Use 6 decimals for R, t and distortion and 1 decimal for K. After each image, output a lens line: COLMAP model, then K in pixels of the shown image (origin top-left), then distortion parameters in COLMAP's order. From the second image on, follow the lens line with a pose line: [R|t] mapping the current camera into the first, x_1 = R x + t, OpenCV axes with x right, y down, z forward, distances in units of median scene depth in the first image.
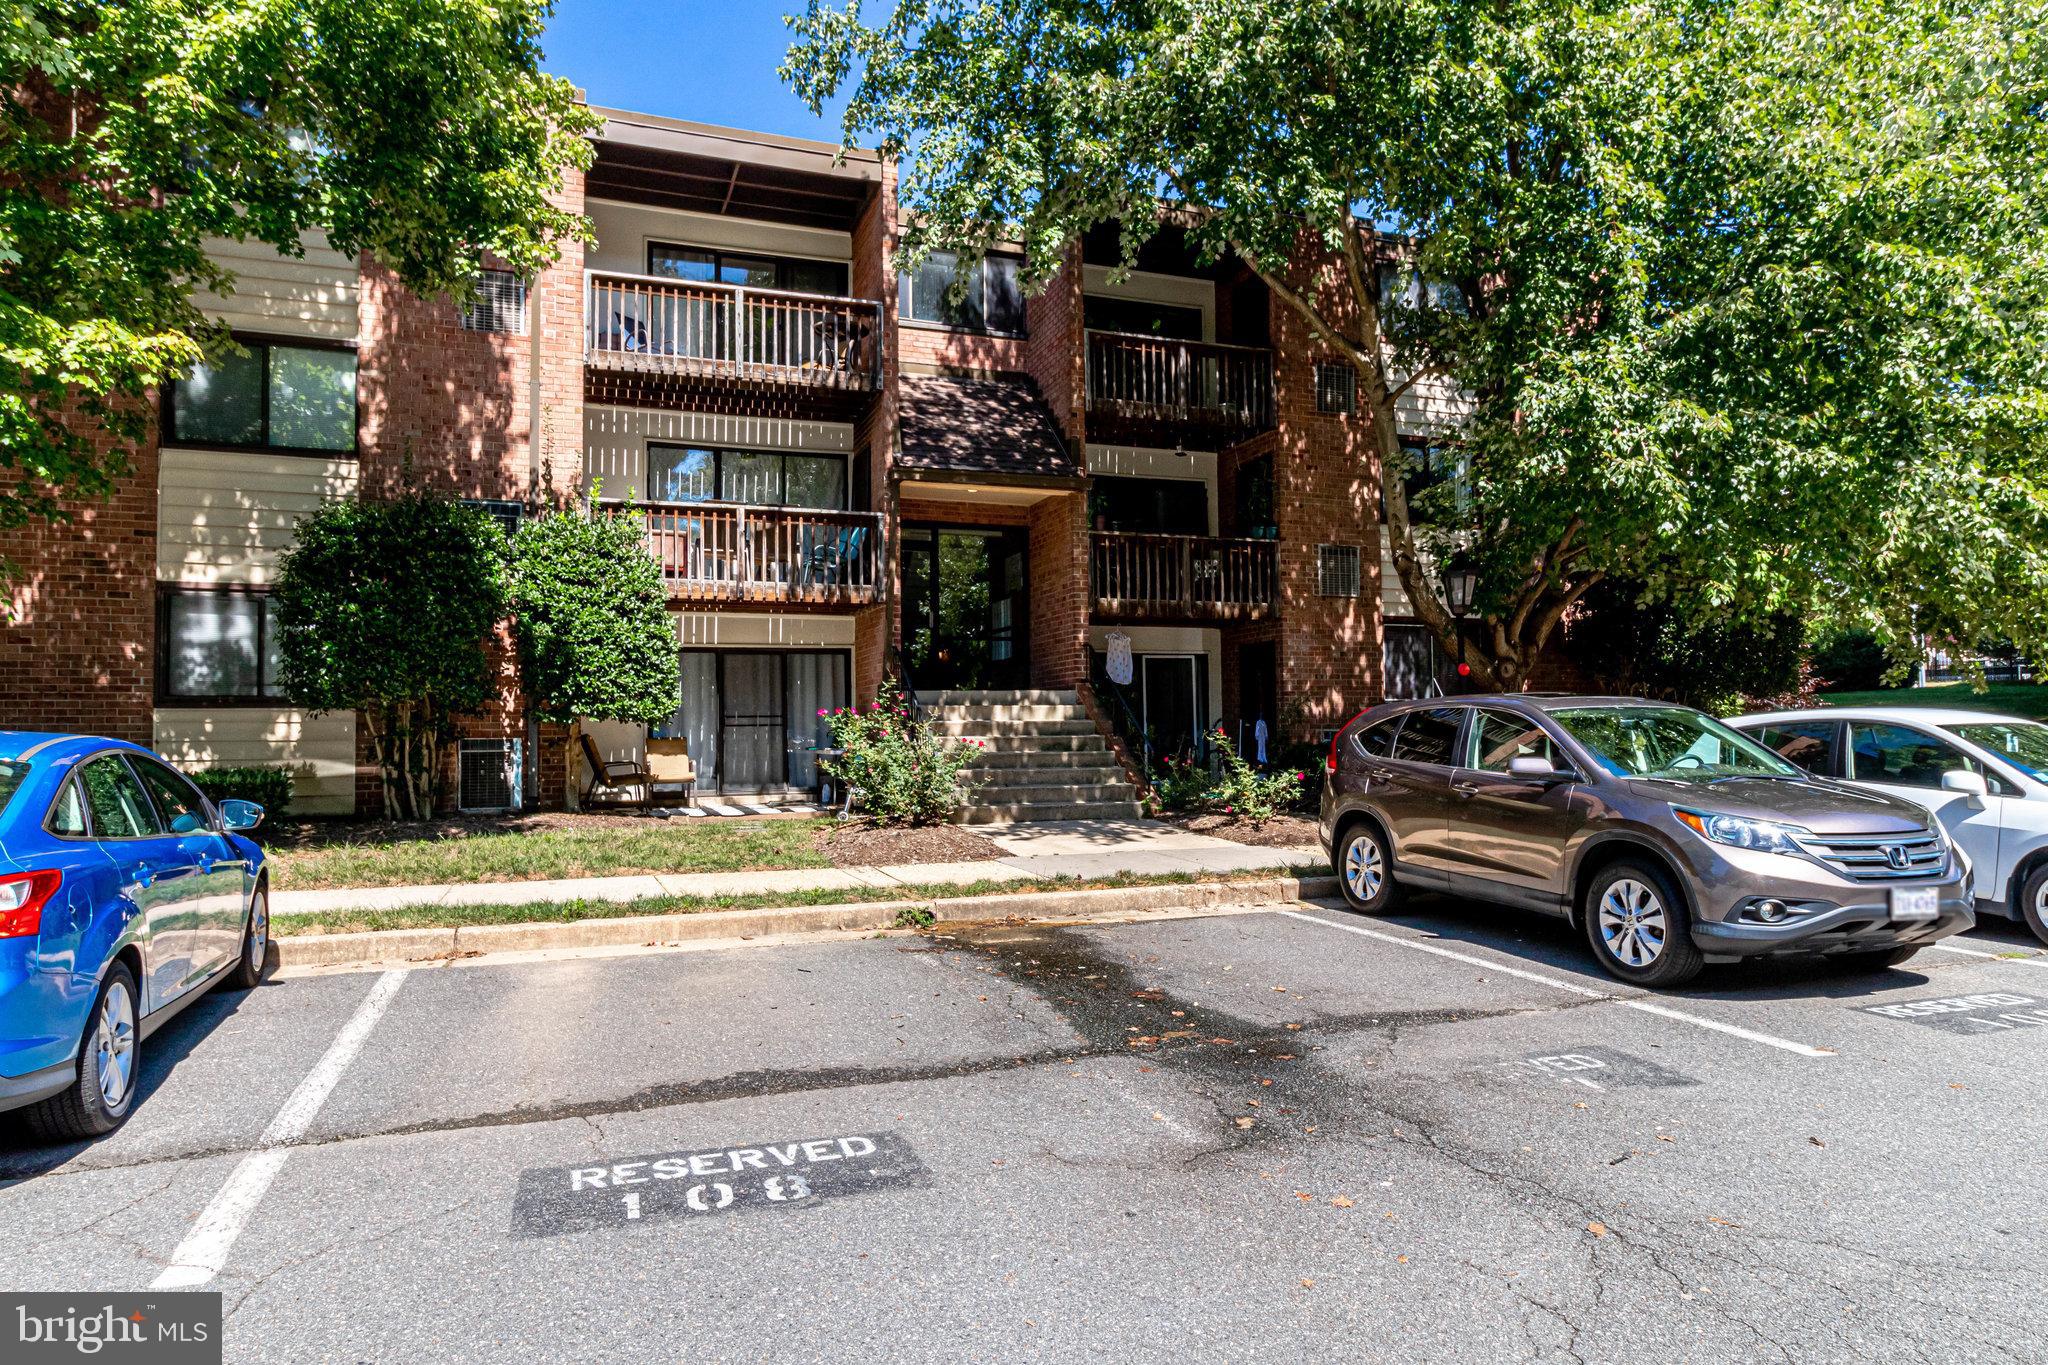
lens RADIAL K [[1174.9, 0, 1024.0], [0, 1174.9, 682.5], [0, 0, 1]] dist [0.003720, -0.000141]
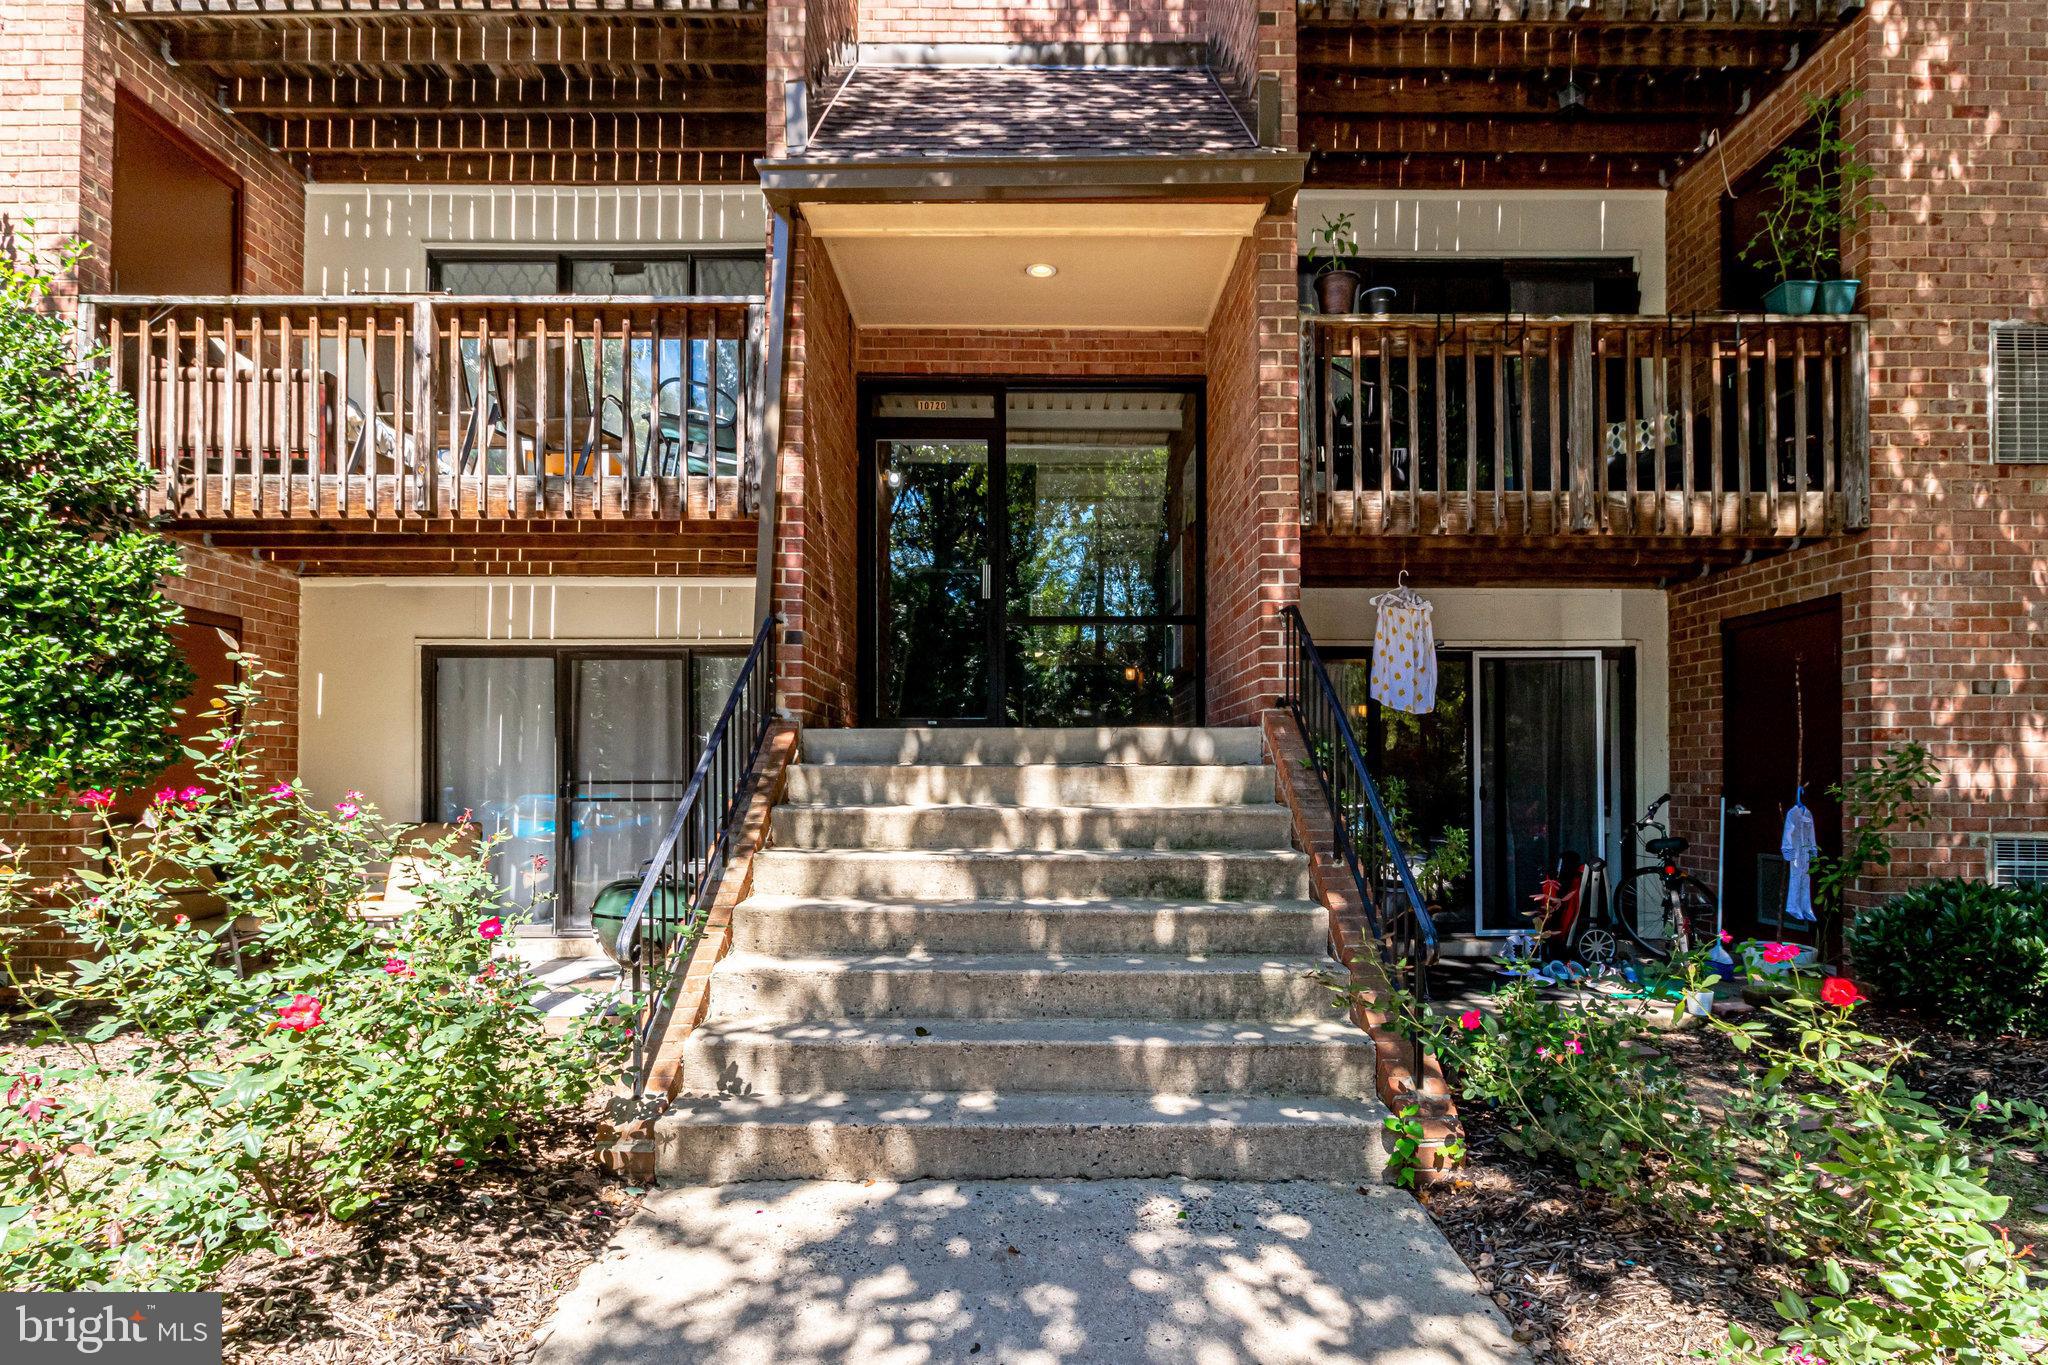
lens RADIAL K [[1137.9, 0, 1028.6], [0, 1137.9, 752.8], [0, 0, 1]] dist [0.014922, 0.000273]
pose [[0.949625, 0.004142, -0.313362, 0.095134], [0.003721, 0.999693, 0.024489, 0.005812], [0.313367, -0.024421, 0.949318, 0.661934]]
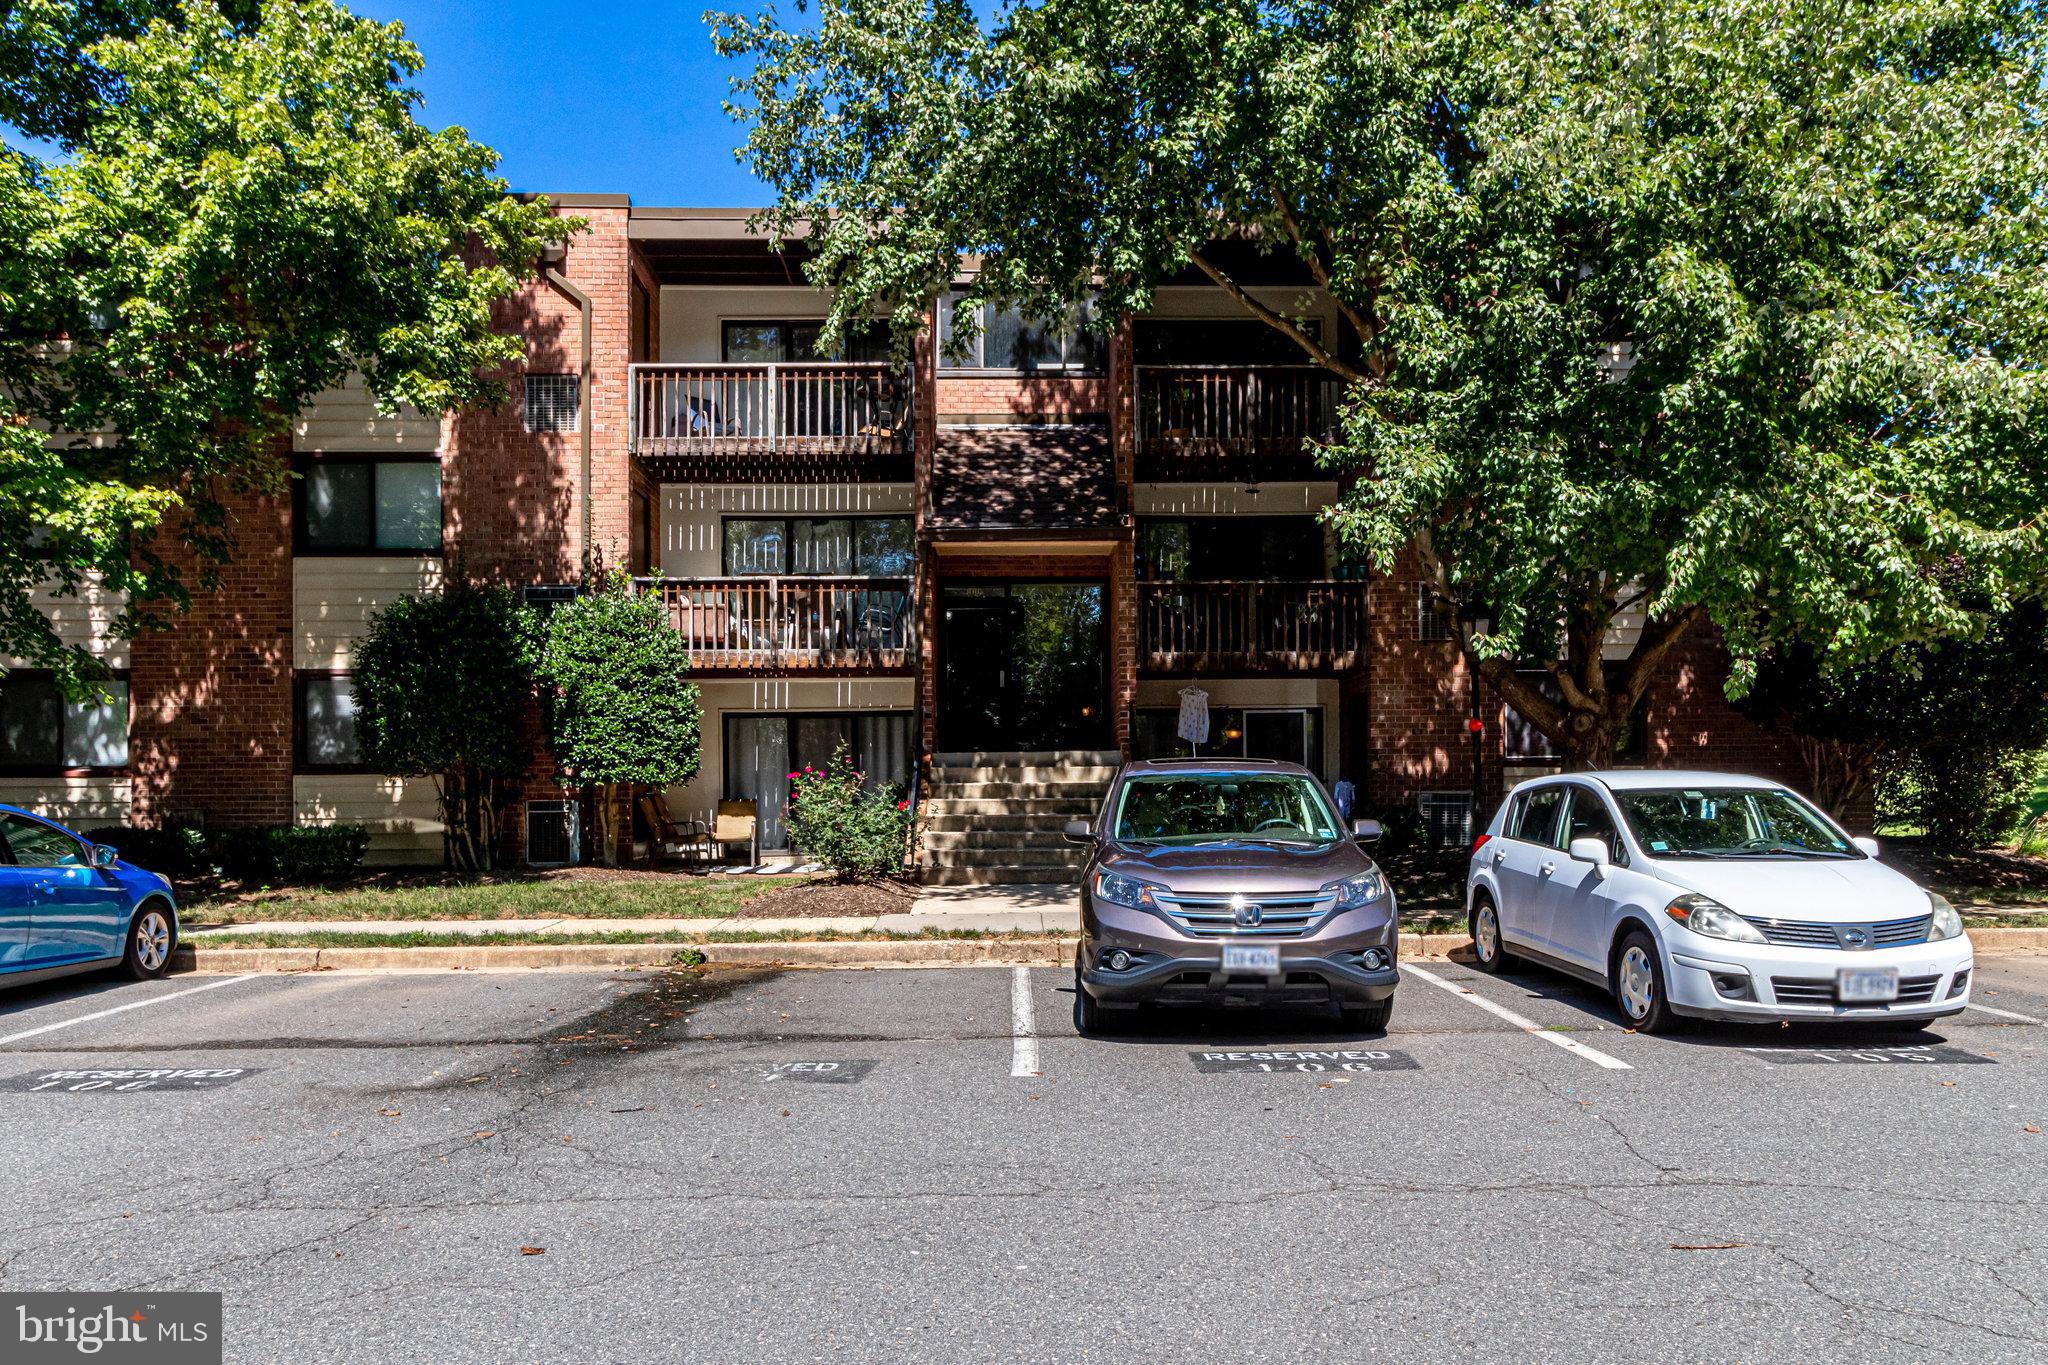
lens RADIAL K [[1356.0, 0, 1023.4], [0, 1356.0, 786.9], [0, 0, 1]] dist [-0.002590, 0.003267]
pose [[0.952649, -0.001214, -0.304070, 0.325133], [0.012773, 0.999269, 0.036030, -0.005057], [0.303804, -0.038208, 0.951968, -0.078785]]
